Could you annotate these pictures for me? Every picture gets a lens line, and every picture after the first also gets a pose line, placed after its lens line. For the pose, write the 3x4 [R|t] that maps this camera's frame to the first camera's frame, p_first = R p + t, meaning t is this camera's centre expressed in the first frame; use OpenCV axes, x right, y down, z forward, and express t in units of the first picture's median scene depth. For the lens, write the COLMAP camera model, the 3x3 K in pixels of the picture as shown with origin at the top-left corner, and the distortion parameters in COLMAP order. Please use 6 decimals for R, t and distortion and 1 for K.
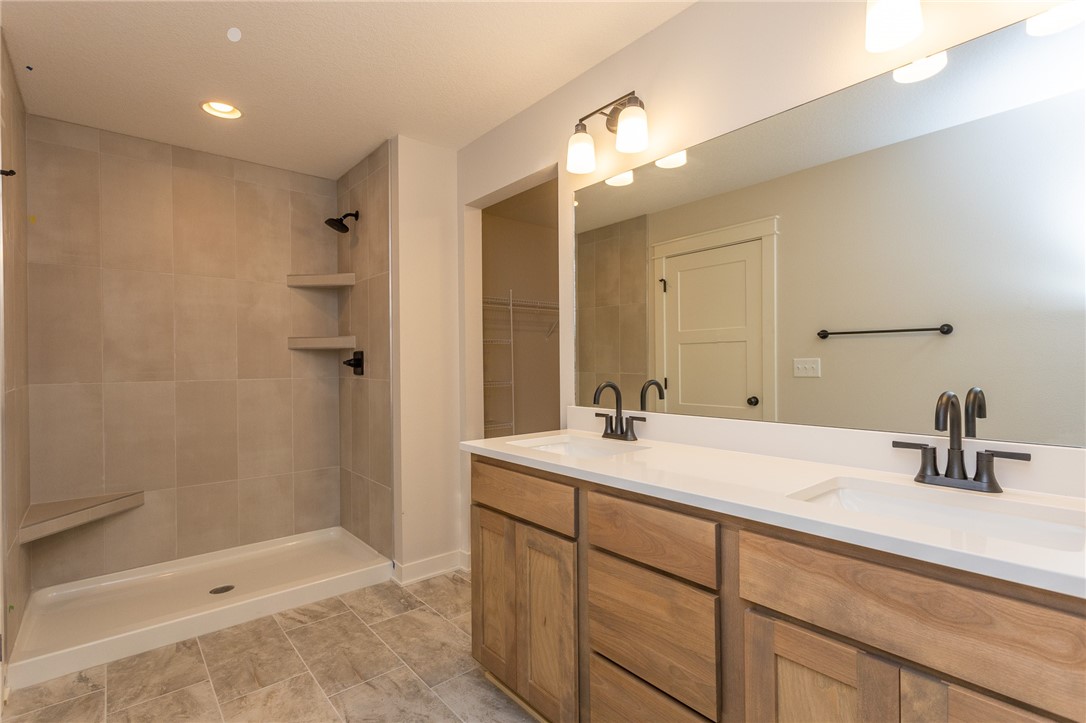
lens RADIAL K [[509.9, 0, 550.3], [0, 509.9, 366.5], [0, 0, 1]] dist [-0.002527, 0.000222]
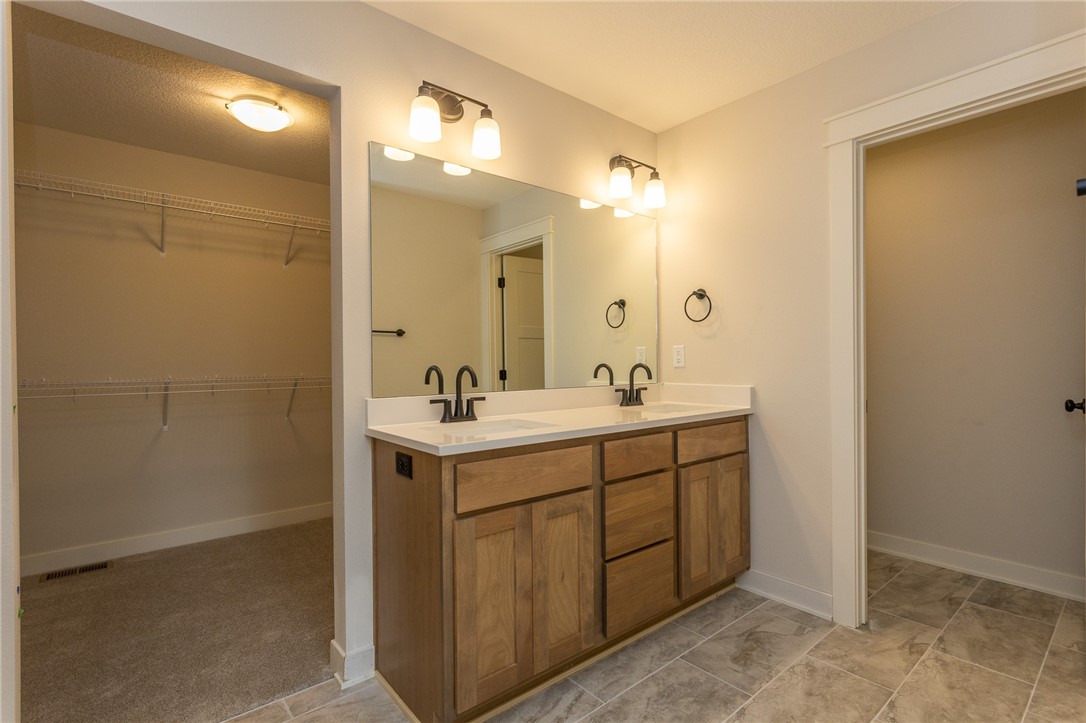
lens RADIAL K [[509.9, 0, 548.7], [0, 509.9, 360.7], [0, 0, 1]] dist [-0.002527, 0.000222]
pose [[0.012284, 0.009145, 0.999883, -1.074479], [0.010748, 0.999899, -0.009277, 0.037020], [-0.999867, 0.010861, 0.012184, 0.965987]]
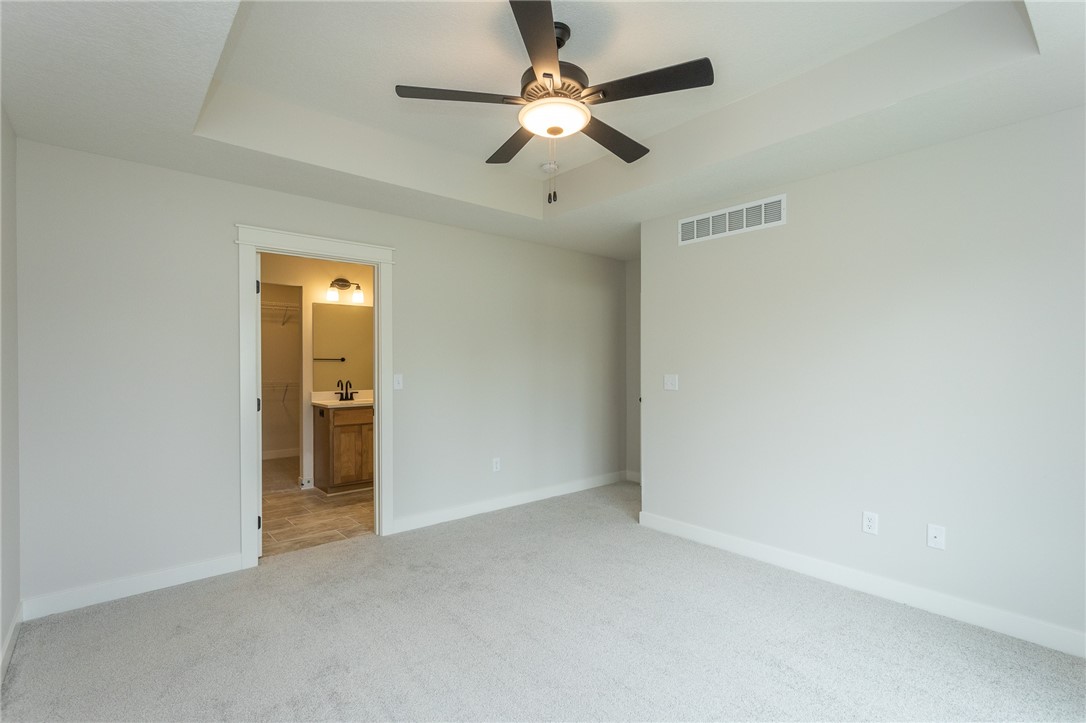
lens RADIAL K [[509.9, 0, 544.2], [0, 509.9, 368.7], [0, 0, 1]] dist [-0.002527, 0.000222]
pose [[0.006450, 0.001587, 0.999978, -3.214697], [-0.000644, 0.999999, -0.001583, -0.038217], [-0.999979, -0.000633, 0.006451, -0.132827]]
